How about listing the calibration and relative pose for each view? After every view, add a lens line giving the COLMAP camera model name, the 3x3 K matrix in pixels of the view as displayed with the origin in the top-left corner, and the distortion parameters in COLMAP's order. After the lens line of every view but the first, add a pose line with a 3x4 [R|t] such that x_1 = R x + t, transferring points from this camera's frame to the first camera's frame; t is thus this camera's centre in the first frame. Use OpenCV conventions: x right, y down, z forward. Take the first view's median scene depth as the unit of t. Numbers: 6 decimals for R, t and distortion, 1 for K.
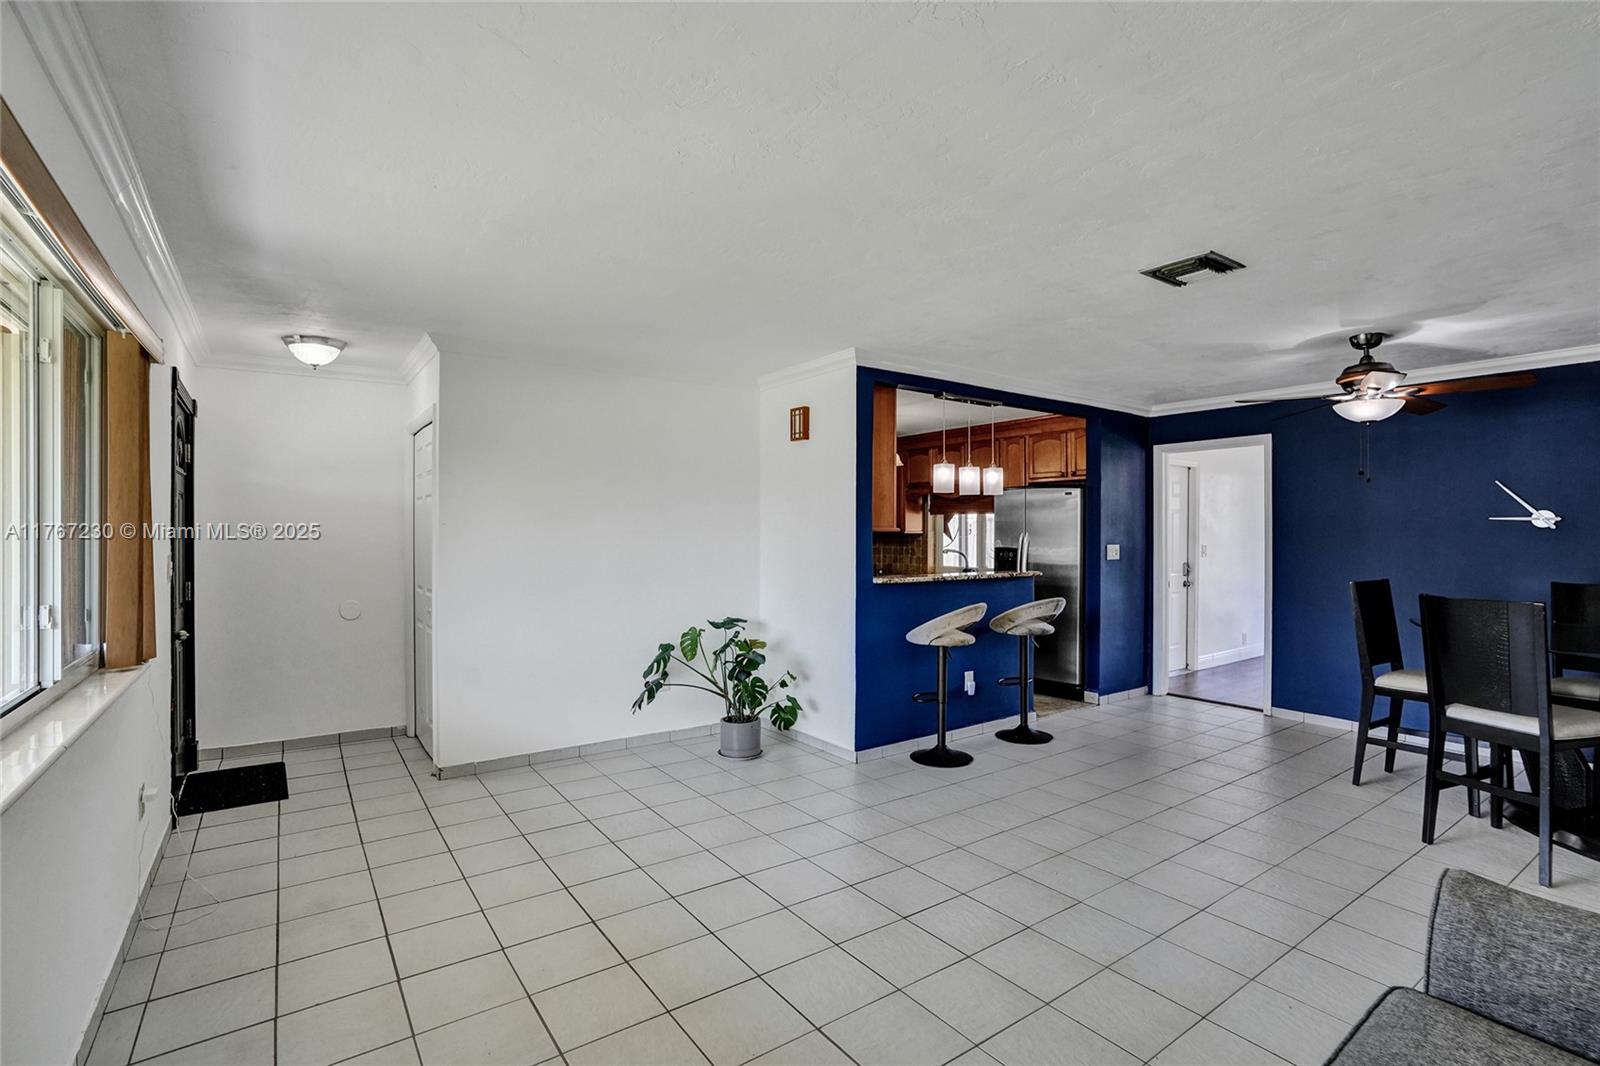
lens RADIAL K [[731.0, 0, 797.6], [0, 731.0, 531.9], [0, 0, 1]] dist [-0.001208, -0.000224]
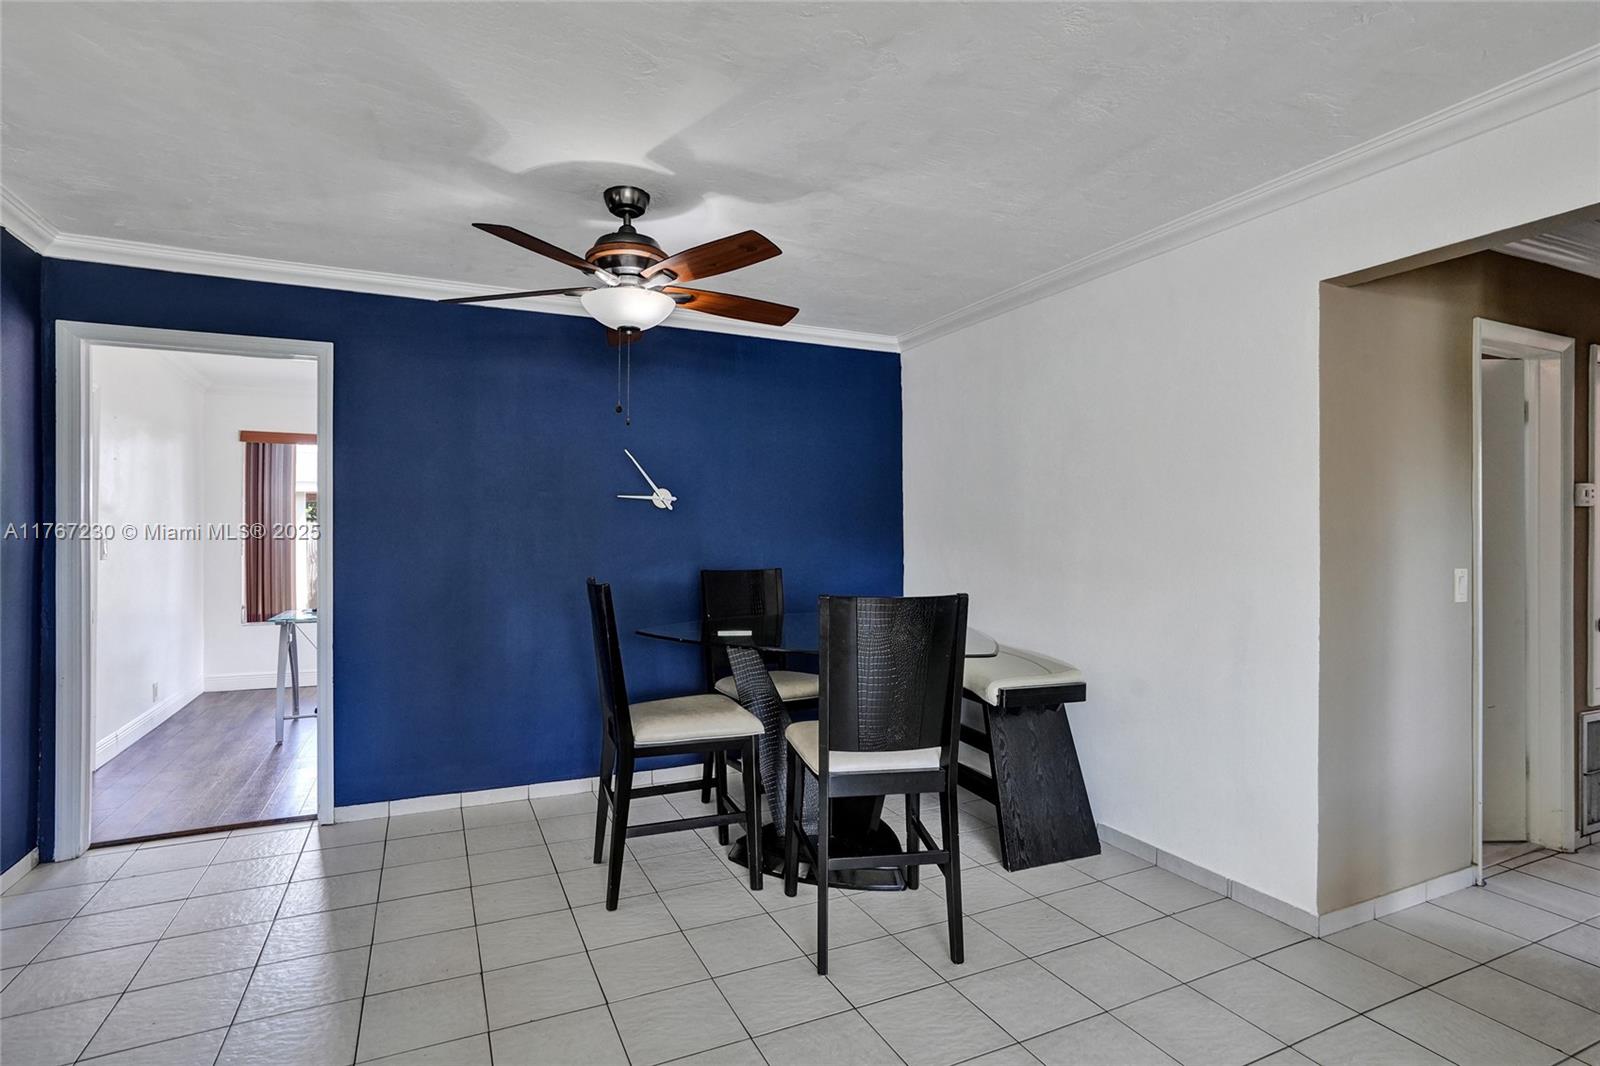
lens RADIAL K [[764.8, 0, 800.0], [0, 764.8, 533.0], [0, 0, 1]] dist [-0.000698, 0.000715]
pose [[0.172605, -0.001945, 0.984989, 0.148880], [-0.001264, 0.999997, 0.002196, 0.023242], [-0.984990, -0.001624, 0.172602, 0.728057]]
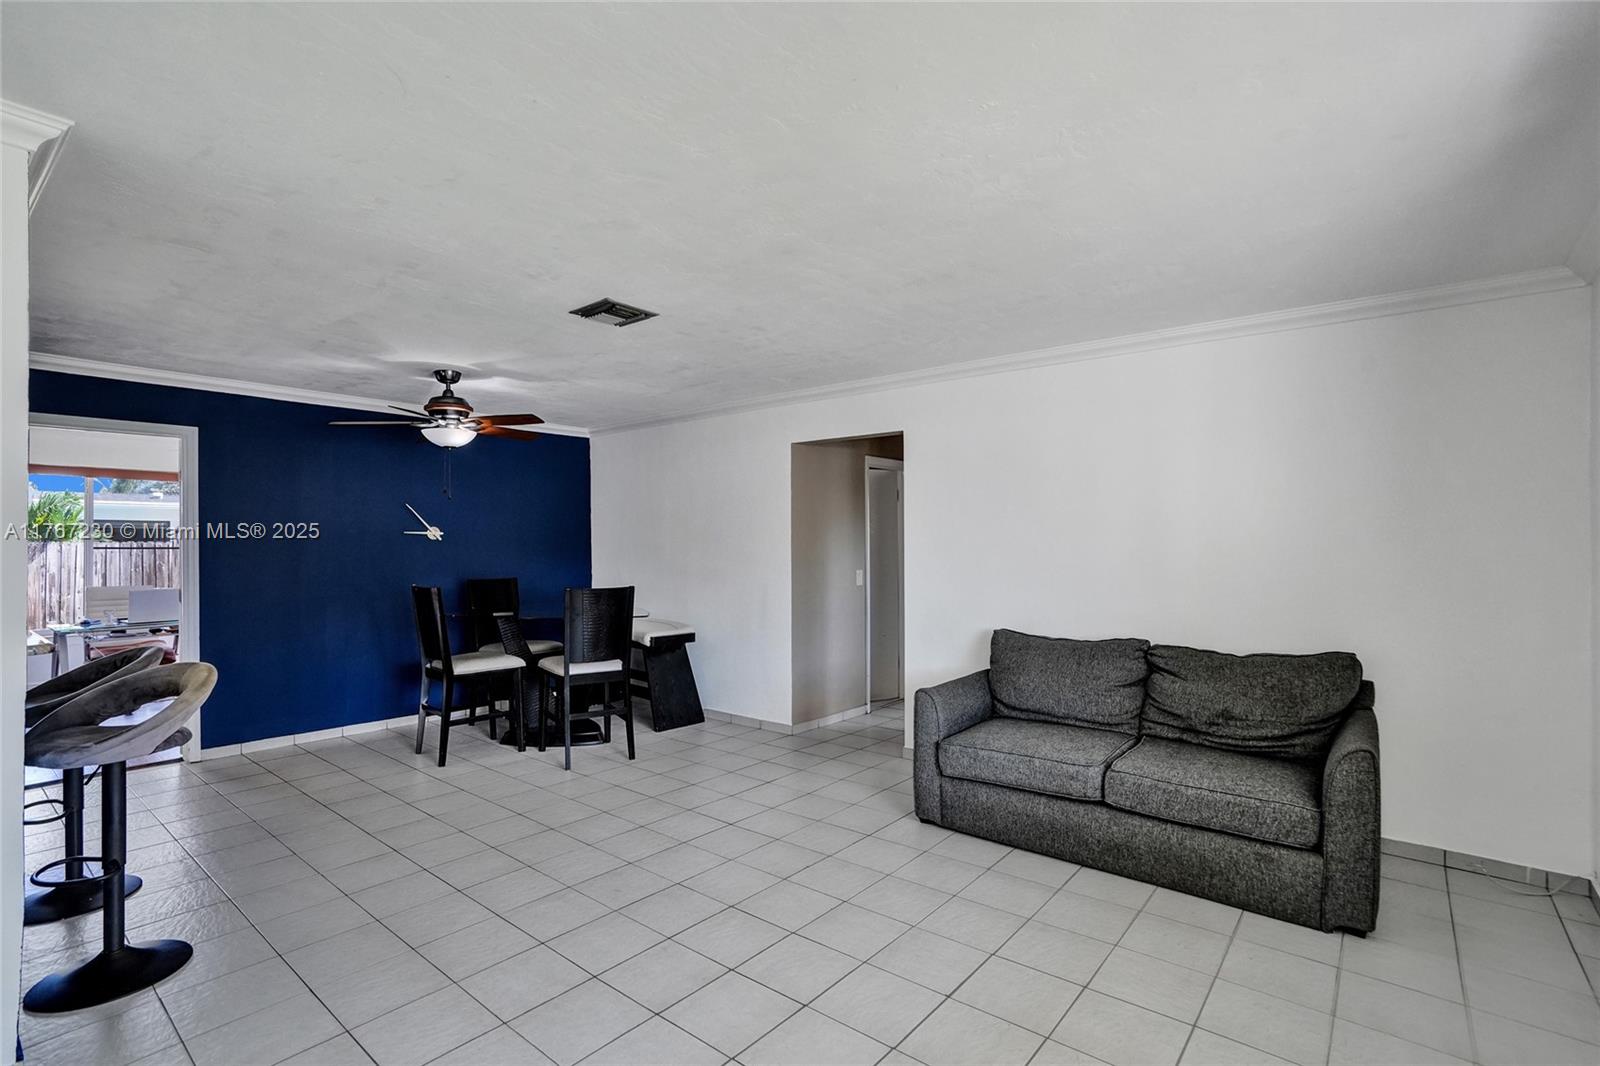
lens RADIAL K [[763.4, 0, 824.4], [0, 763.4, 547.6], [0, 0, 1]] dist [-0.093383, 0.033230]
pose [[-0.288066, -0.007691, 0.957580, -0.506457], [0.001648, 0.999962, 0.008527, -0.001712], [-0.957609, 0.004035, -0.288042, 0.761074]]
